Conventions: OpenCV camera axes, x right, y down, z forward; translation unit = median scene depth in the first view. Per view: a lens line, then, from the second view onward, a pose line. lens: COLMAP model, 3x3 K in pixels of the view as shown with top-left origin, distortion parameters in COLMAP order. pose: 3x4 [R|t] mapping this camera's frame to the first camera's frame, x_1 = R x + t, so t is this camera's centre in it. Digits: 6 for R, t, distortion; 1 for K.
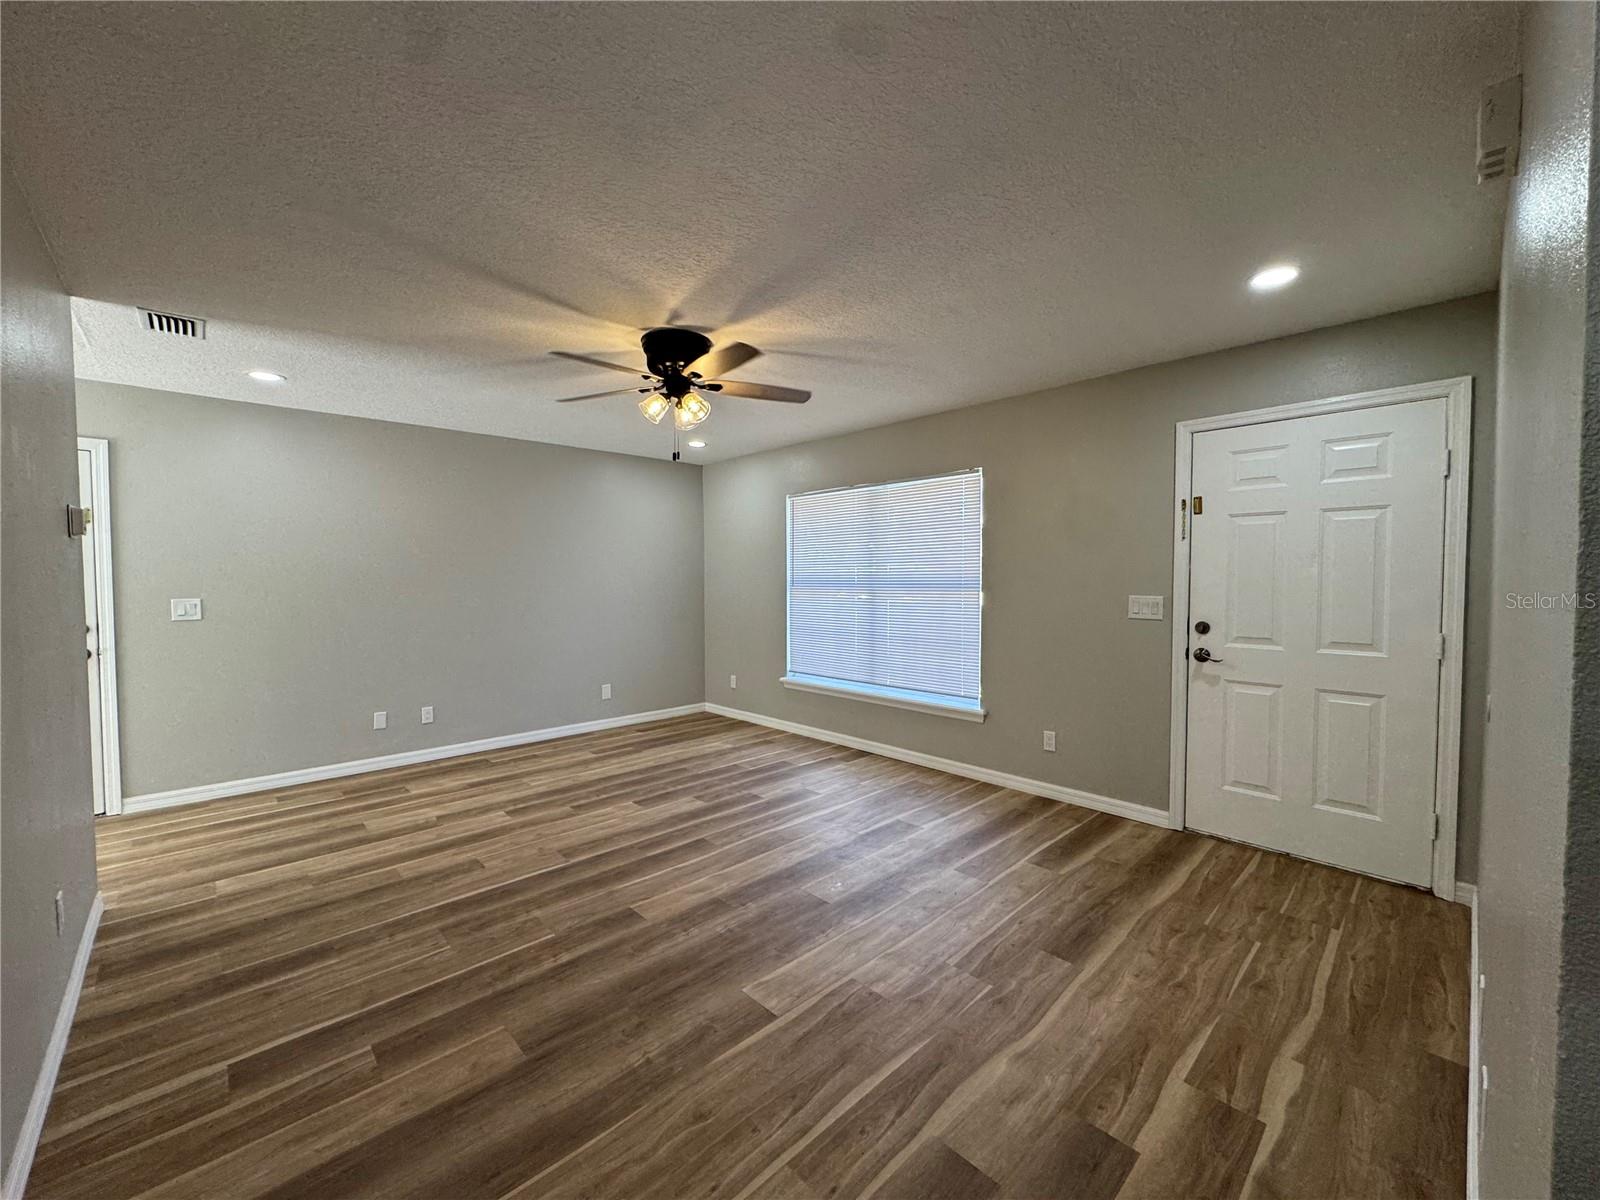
lens RADIAL K [[640.9, 0, 797.6], [0, 640.9, 598.5], [0, 0, 1]] dist [-0.004263, 0.000479]
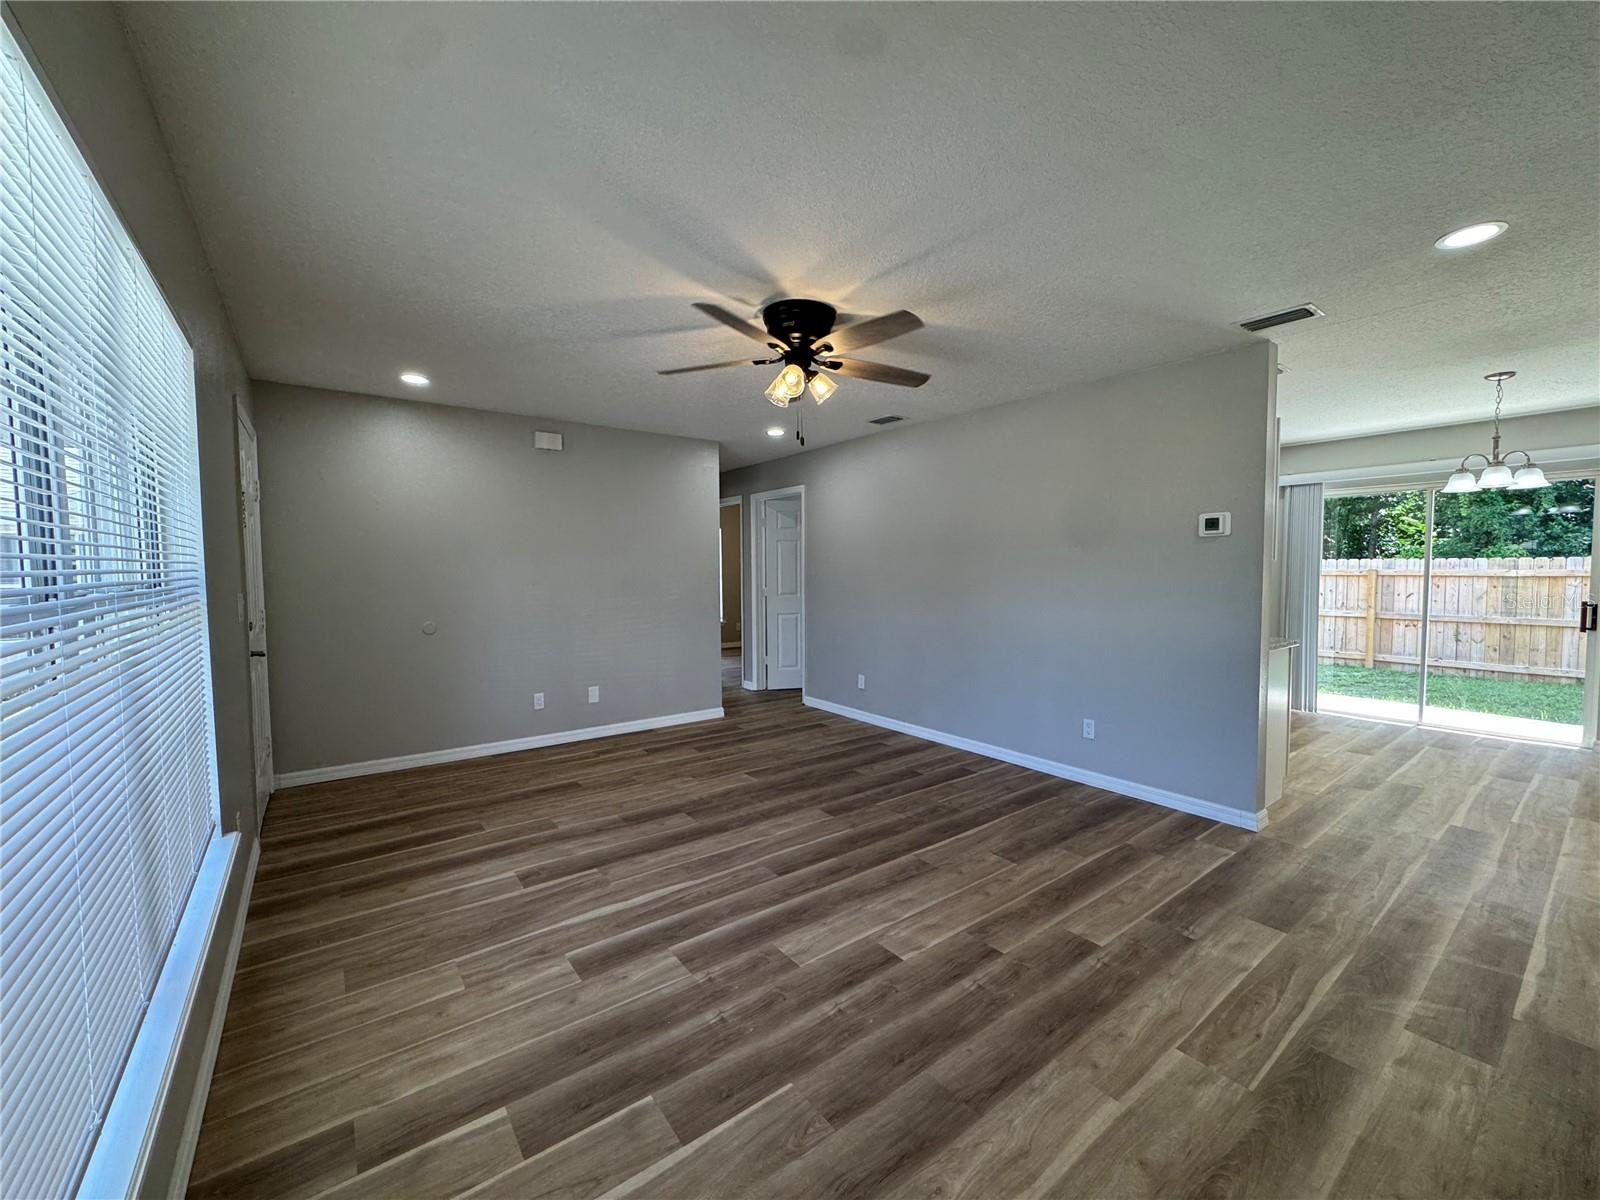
lens RADIAL K [[640.9, 0, 798.4], [0, 640.9, 605.4], [0, 0, 1]] dist [-0.004263, 0.000479]
pose [[-0.993368, 0.000334, 0.114978, -0.257357], [0.010904, 0.995762, 0.091315, -0.055424], [-0.114460, 0.091963, -0.989162, 1.716694]]
